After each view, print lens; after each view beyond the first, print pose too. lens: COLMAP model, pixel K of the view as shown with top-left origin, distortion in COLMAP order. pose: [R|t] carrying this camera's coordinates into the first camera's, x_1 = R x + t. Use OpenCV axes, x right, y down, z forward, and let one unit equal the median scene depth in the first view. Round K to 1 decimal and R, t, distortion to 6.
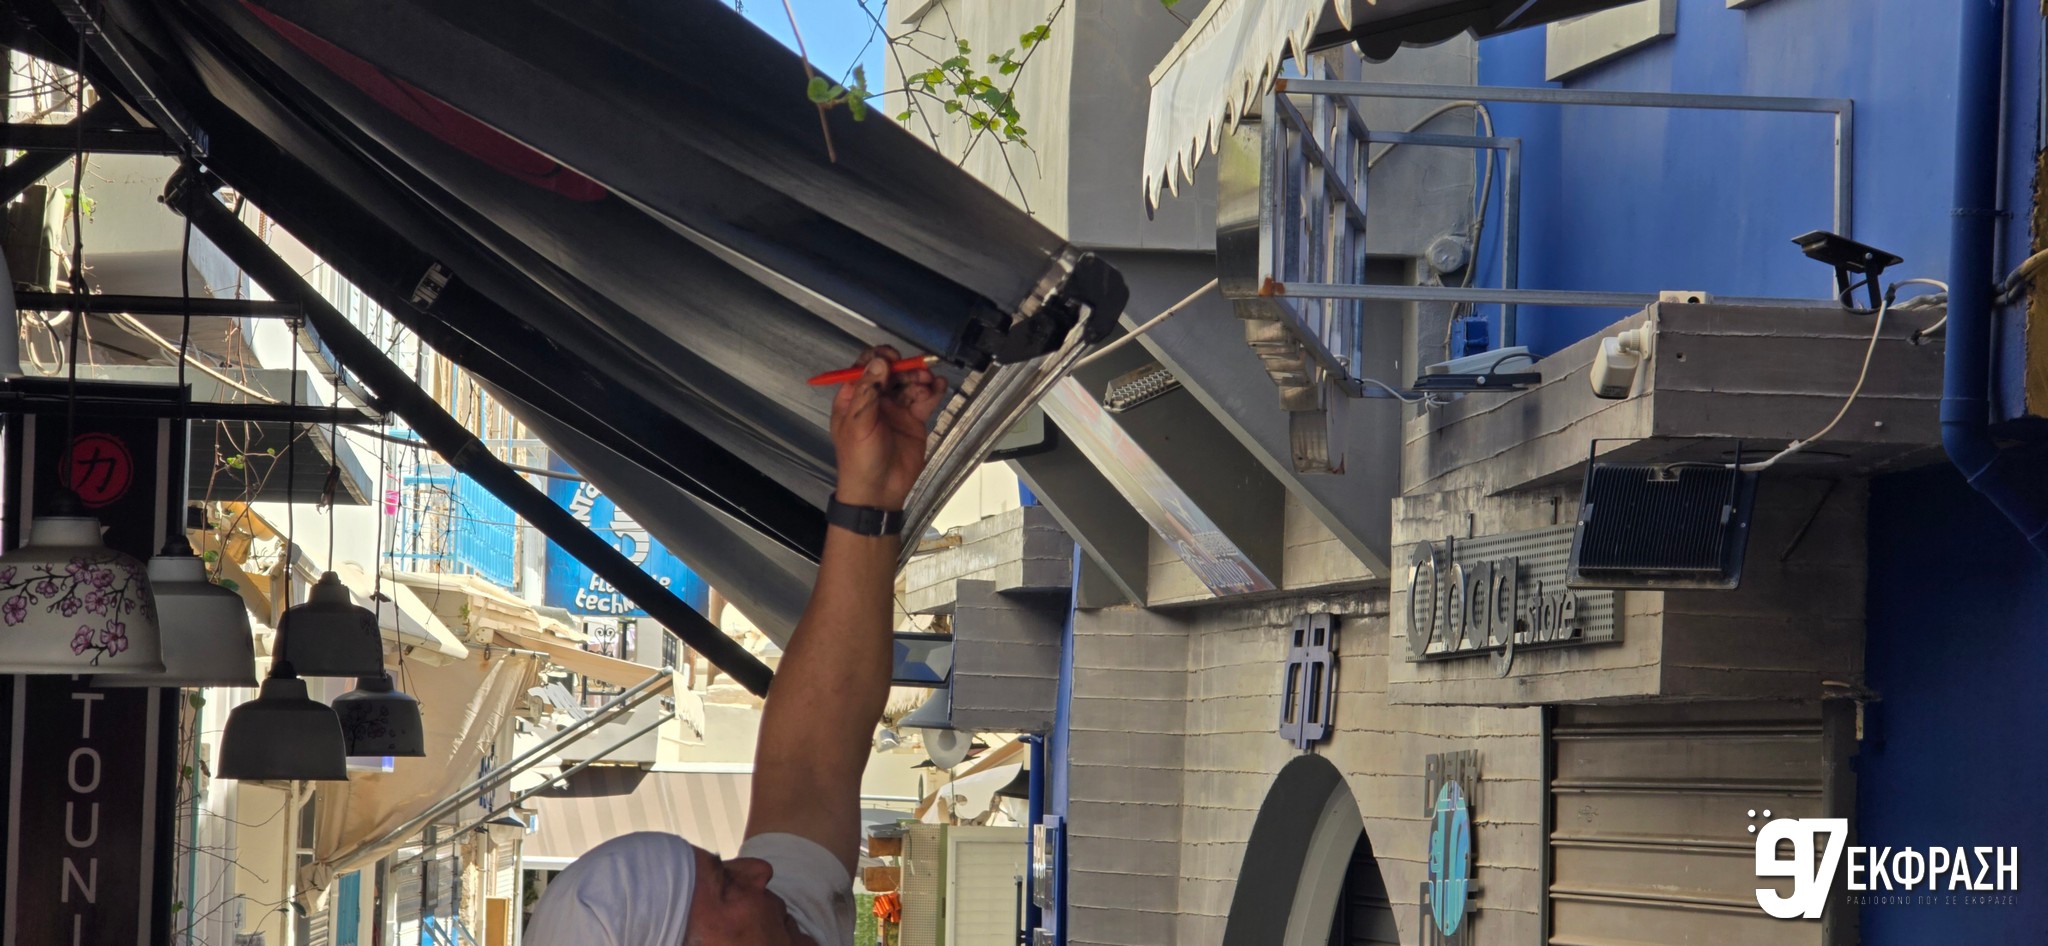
lens RADIAL K [[7281.5, 0, 1024.0], [0, 7281.5, 473.0], [0, 0, 1]] dist [-0.055045, -0.338718]
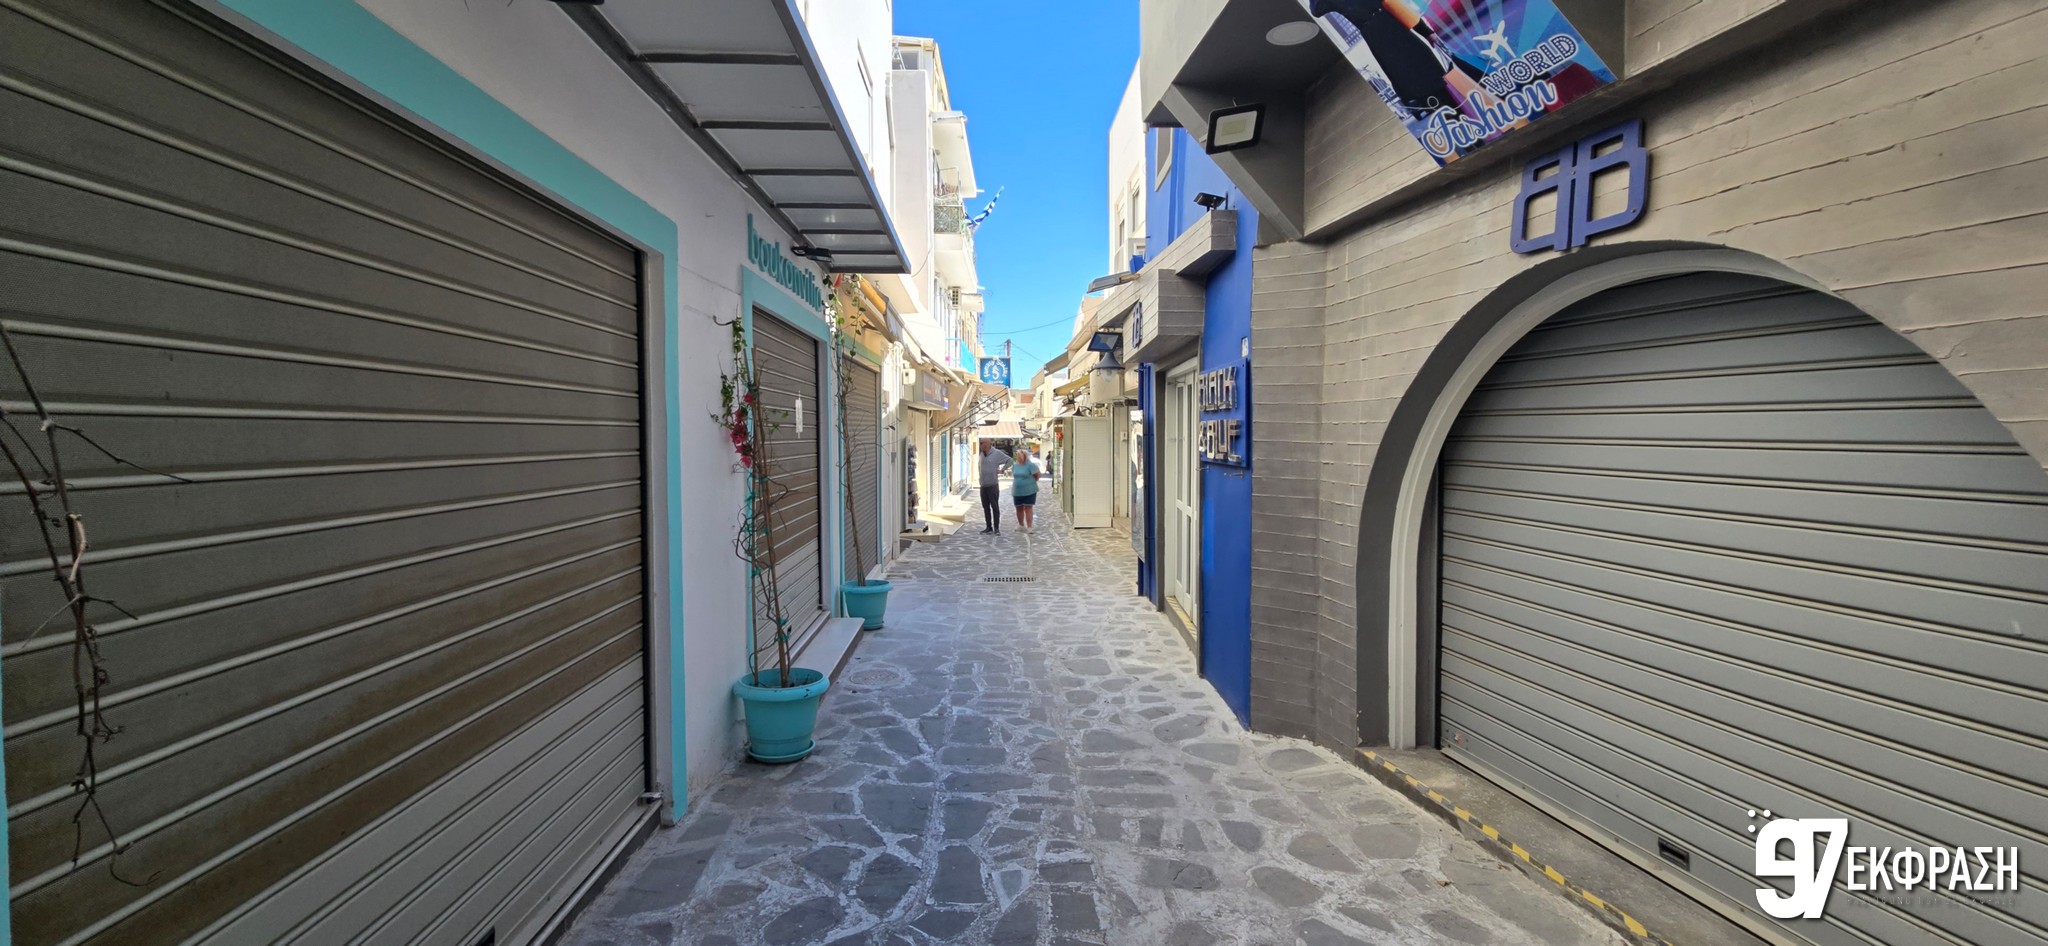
lens RADIAL K [[847.8, 0, 1024.0], [0, 847.8, 473.0], [0, 0, 1]] dist [-0.000082, -0.000002]
pose [[0.999275, -0.033458, -0.018153, -0.035669], [0.034976, 0.995235, 0.091016, 0.038513], [0.015021, -0.091585, 0.995684, 0.539677]]
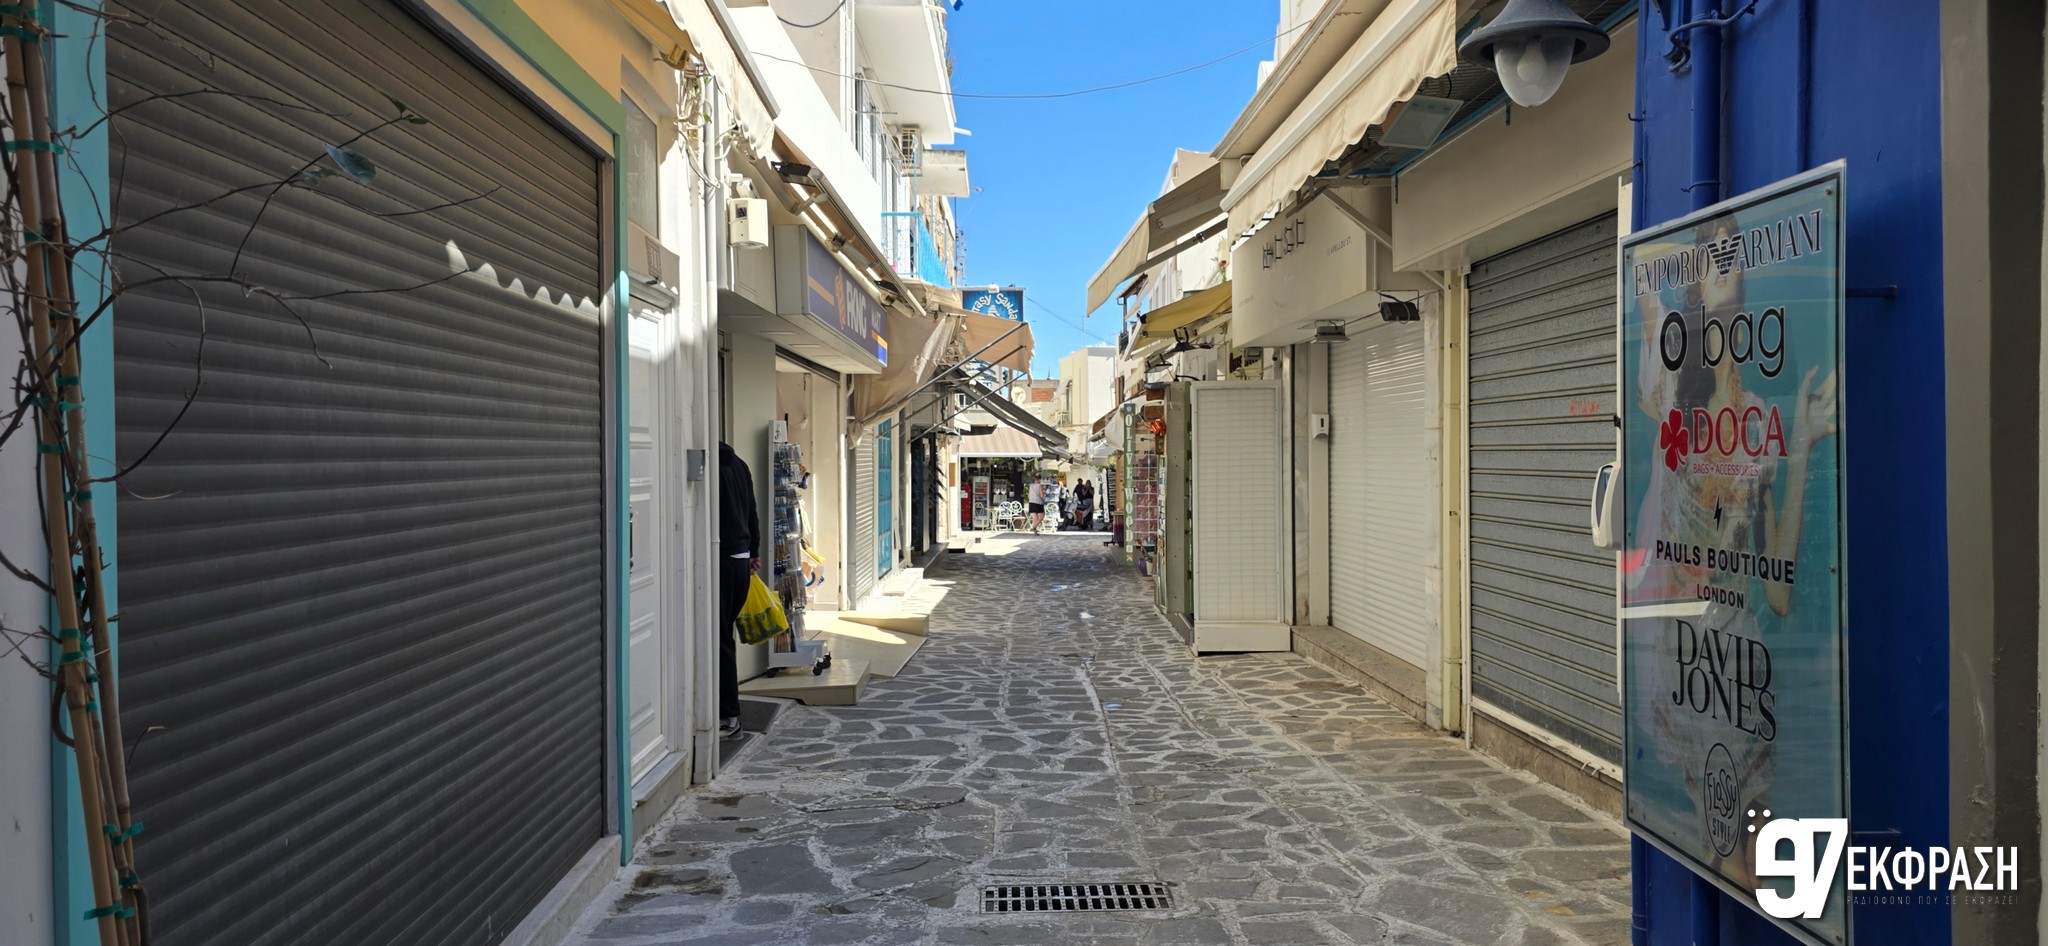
lens RADIAL K [[1306.9, 0, 1024.0], [0, 1306.9, 473.0], [0, 0, 1]] dist [0.000697, 0.000022]
pose [[0.998971, -0.040515, -0.020386, -0.053458], [0.041524, 0.997797, 0.051748, 0.061723], [0.018245, -0.052541, 0.998452, 0.777536]]
